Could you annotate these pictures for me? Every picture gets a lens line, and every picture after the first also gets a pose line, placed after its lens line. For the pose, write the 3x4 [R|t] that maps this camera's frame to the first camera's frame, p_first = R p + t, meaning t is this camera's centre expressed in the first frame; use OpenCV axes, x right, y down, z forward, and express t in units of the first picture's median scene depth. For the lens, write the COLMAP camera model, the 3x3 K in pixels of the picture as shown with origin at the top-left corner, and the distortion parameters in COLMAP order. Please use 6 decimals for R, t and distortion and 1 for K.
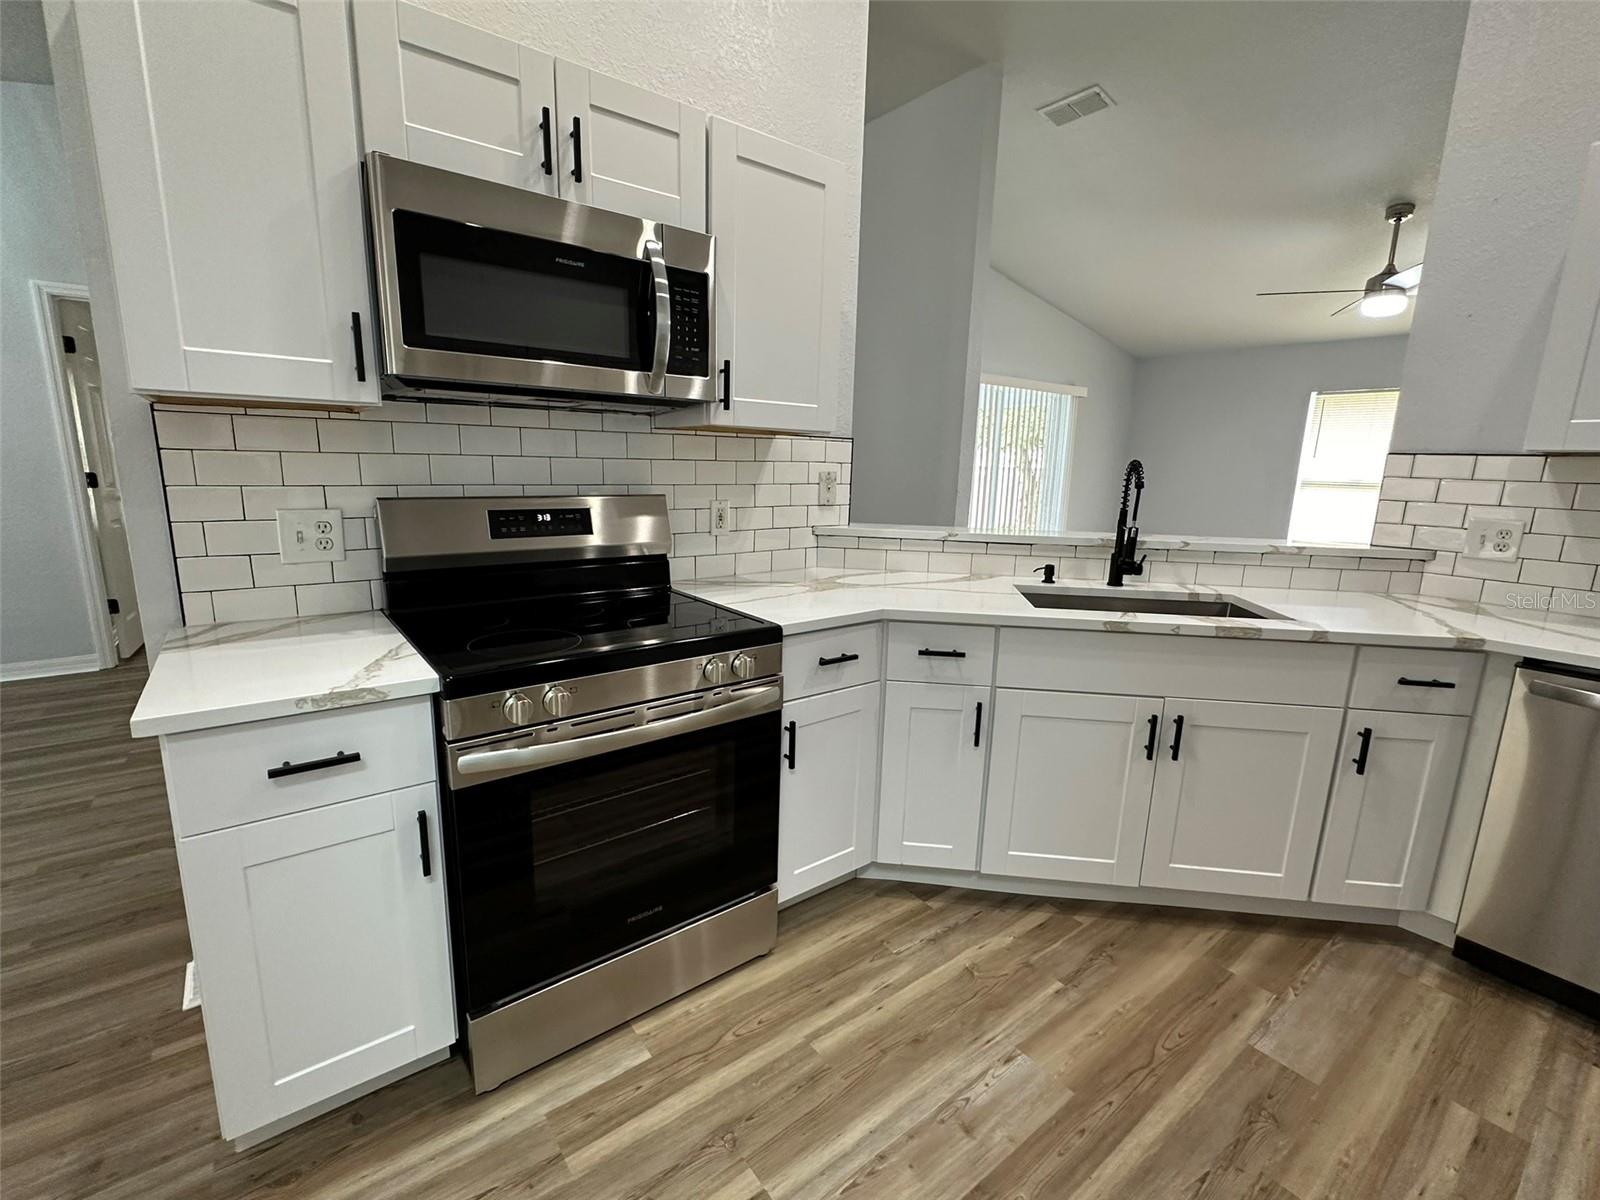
lens RADIAL K [[704.9, 0, 796.6], [0, 704.9, 601.3], [0, 0, 1]] dist [-0.000532, -0.000297]
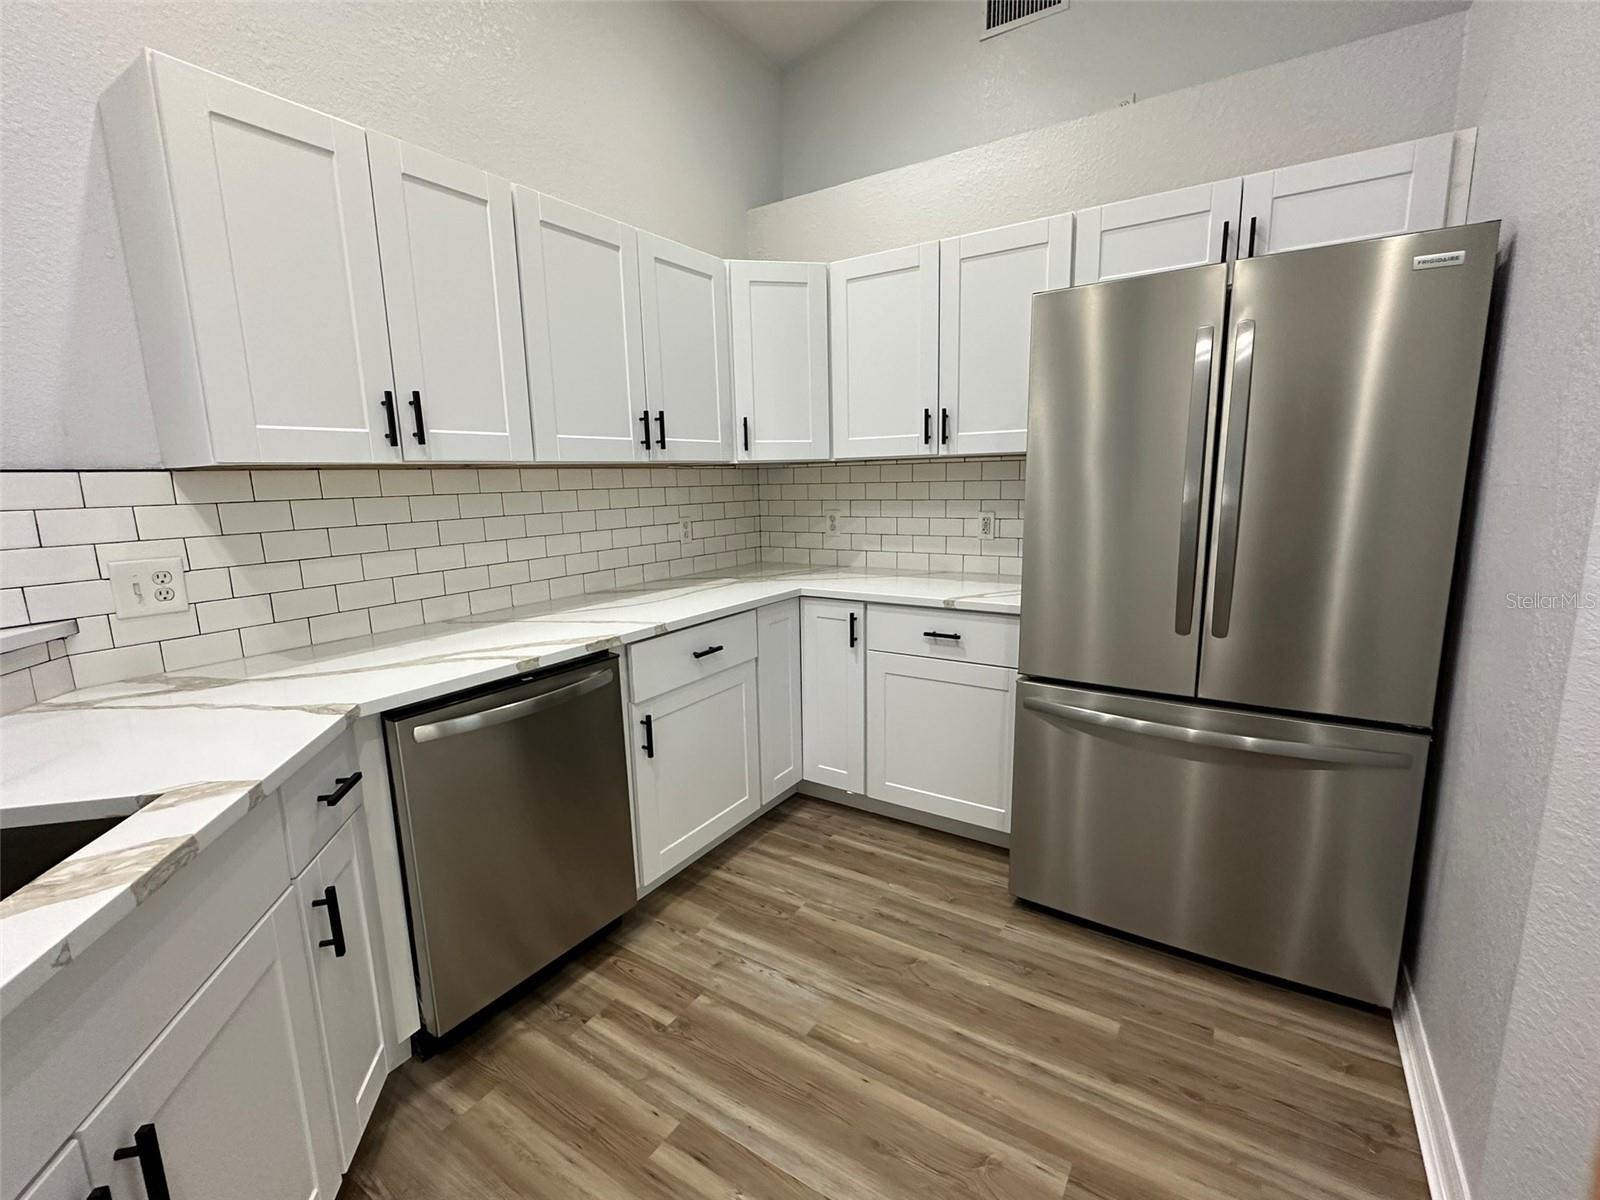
lens RADIAL K [[704.9, 0, 801.5], [0, 704.9, 608.4], [0, 0, 1]] dist [-0.000532, -0.000297]
pose [[-0.335111, -0.184167, 0.924004, 0.108320], [0.201736, 0.943940, 0.261305, -0.142023], [-0.920328, 0.273971, -0.279171, 0.694099]]
